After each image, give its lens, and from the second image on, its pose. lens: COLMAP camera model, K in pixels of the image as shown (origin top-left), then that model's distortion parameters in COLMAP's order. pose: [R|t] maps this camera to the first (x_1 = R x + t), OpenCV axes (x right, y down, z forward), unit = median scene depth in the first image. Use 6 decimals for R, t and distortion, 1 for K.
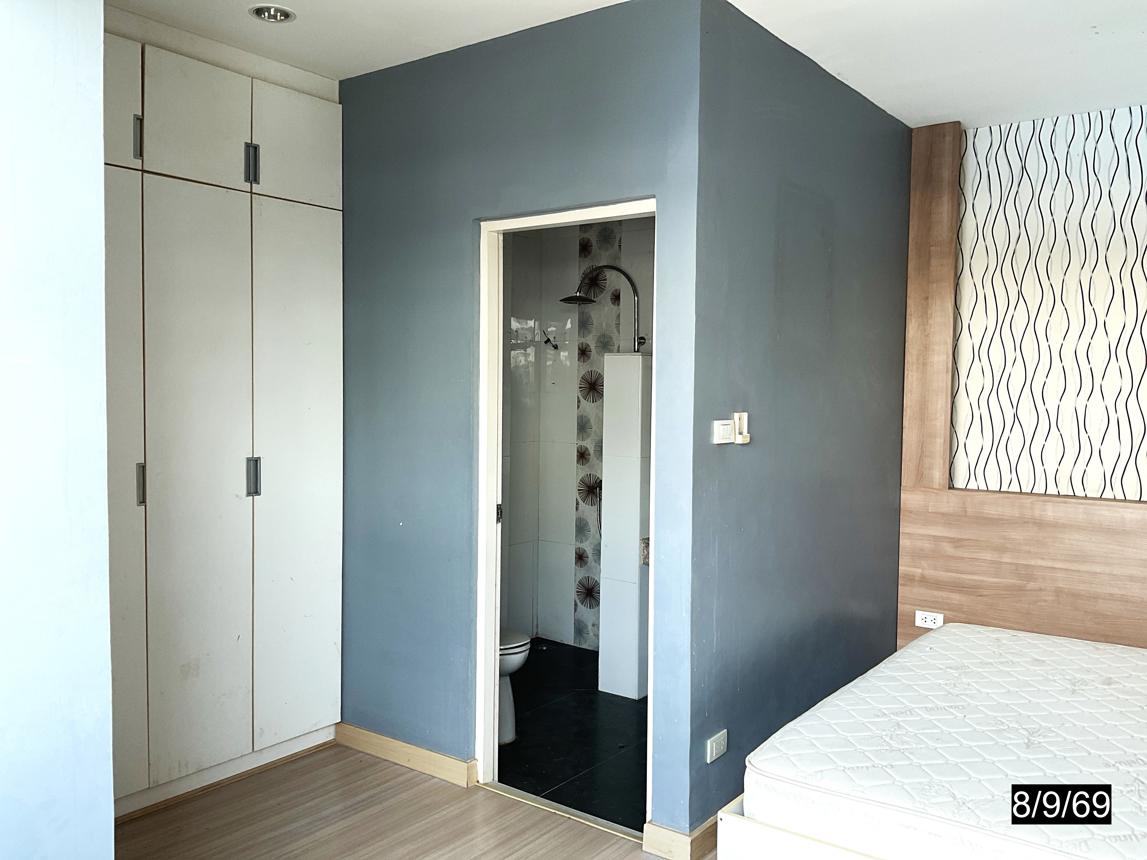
lens RADIAL K [[960.8, 0, 573.5], [0, 960.8, 430.0], [0, 0, 1]] dist [0.050702, -0.085969]
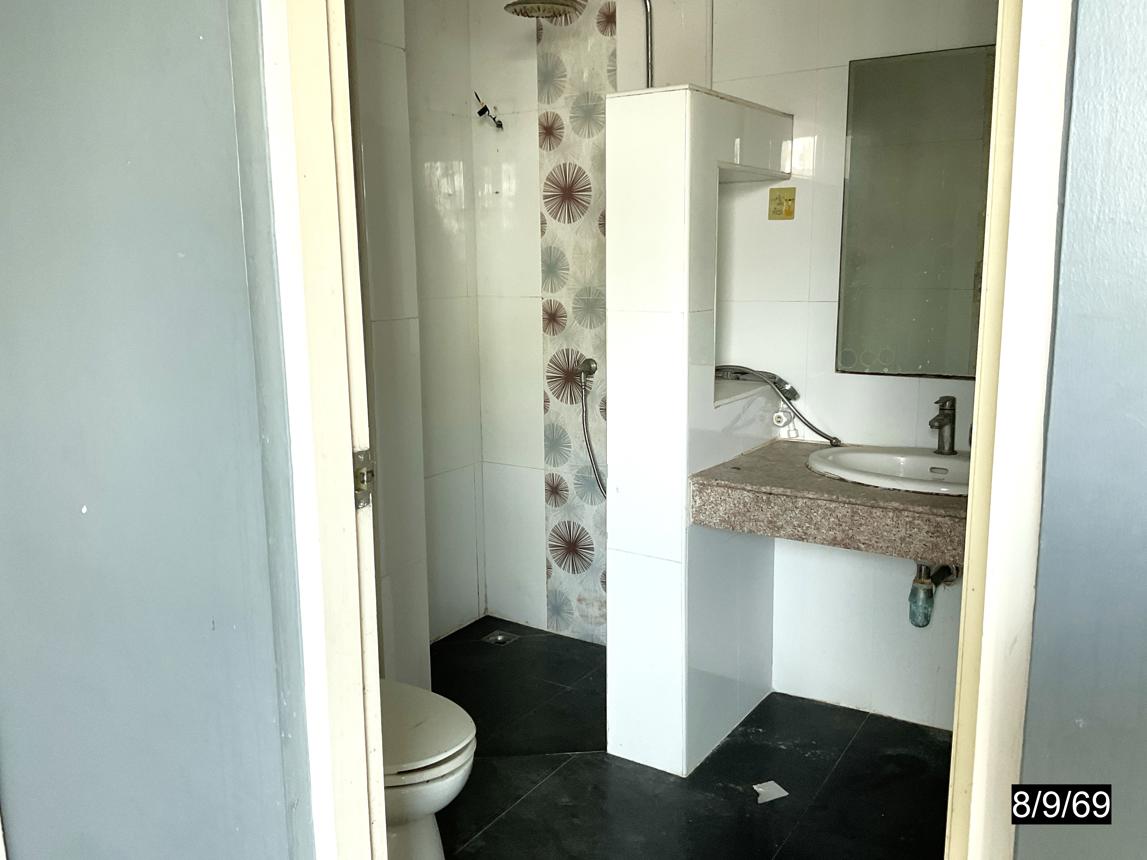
lens RADIAL K [[960.8, 0, 573.5], [0, 960.8, 430.0], [0, 0, 1]] dist [0.050702, -0.085969]
pose [[0.997523, -0.037797, 0.059317, -0.018182], [0.029903, 0.991226, 0.128750, 0.023127], [-0.063663, -0.126658, 0.989901, 0.499971]]
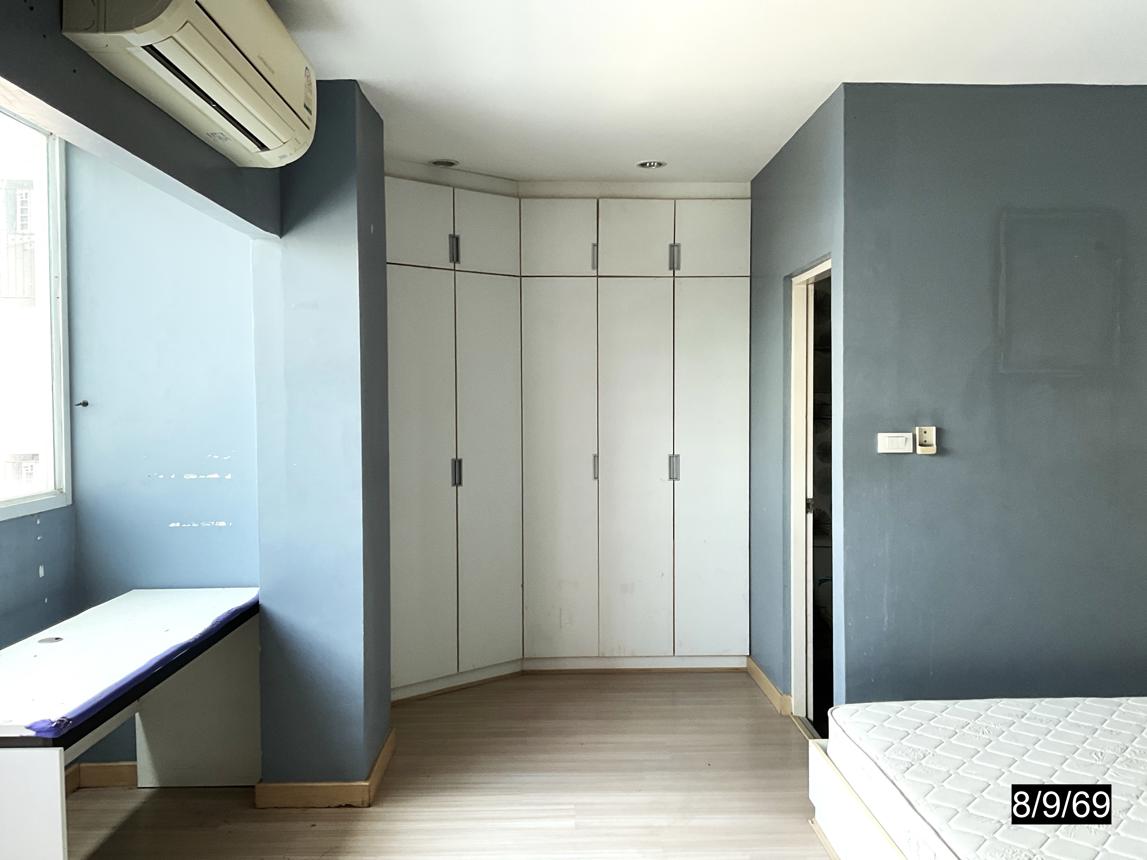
lens RADIAL K [[960.8, 0, 573.5], [0, 960.8, 430.0], [0, 0, 1]] dist [0.050702, -0.085969]
pose [[0.611585, 0.011587, -0.791094, 0.547145], [-0.025782, 0.999654, -0.005291, 0.002070], [0.790759, 0.023632, 0.611672, -0.016974]]
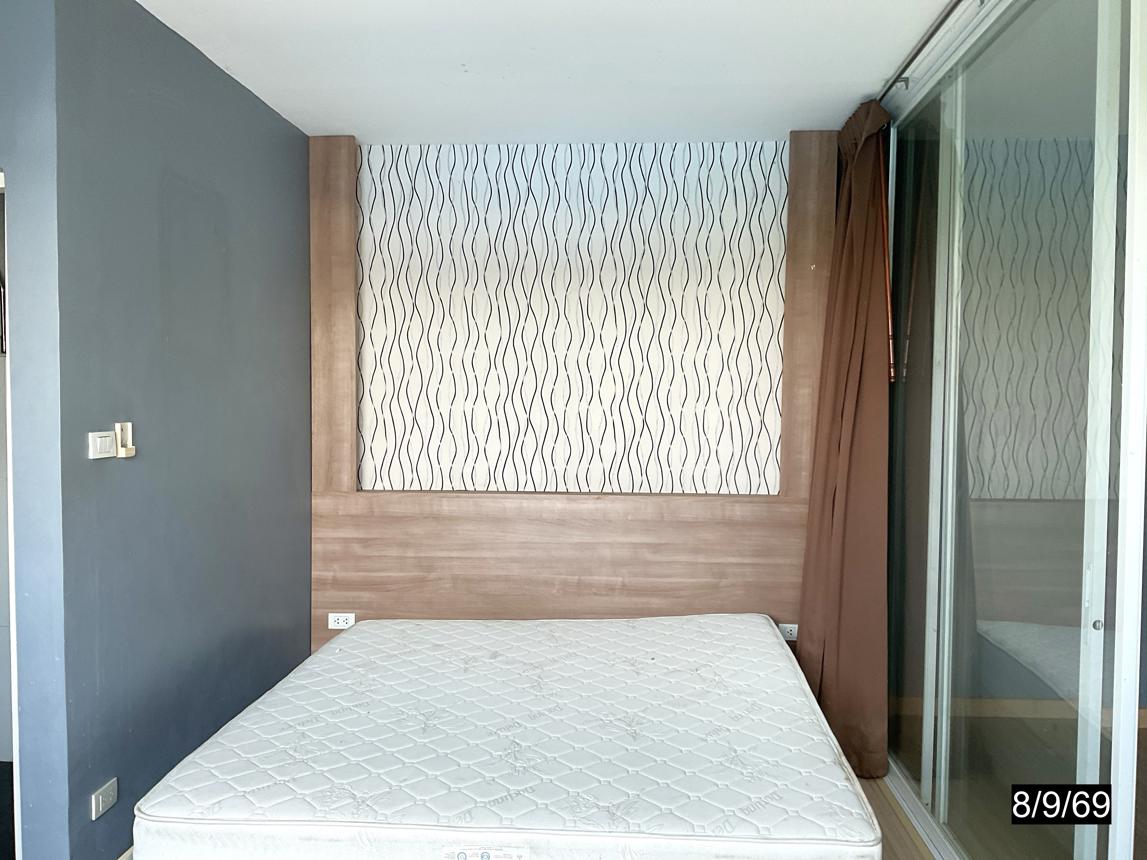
lens RADIAL K [[960.8, 0, 573.5], [0, 960.8, 430.0], [0, 0, 1]] dist [0.050702, -0.085969]
pose [[0.836891, -0.026040, 0.546750, 0.021242], [0.029038, 0.999573, 0.003159, -0.001296], [-0.546599, 0.013233, 0.837290, 0.010077]]
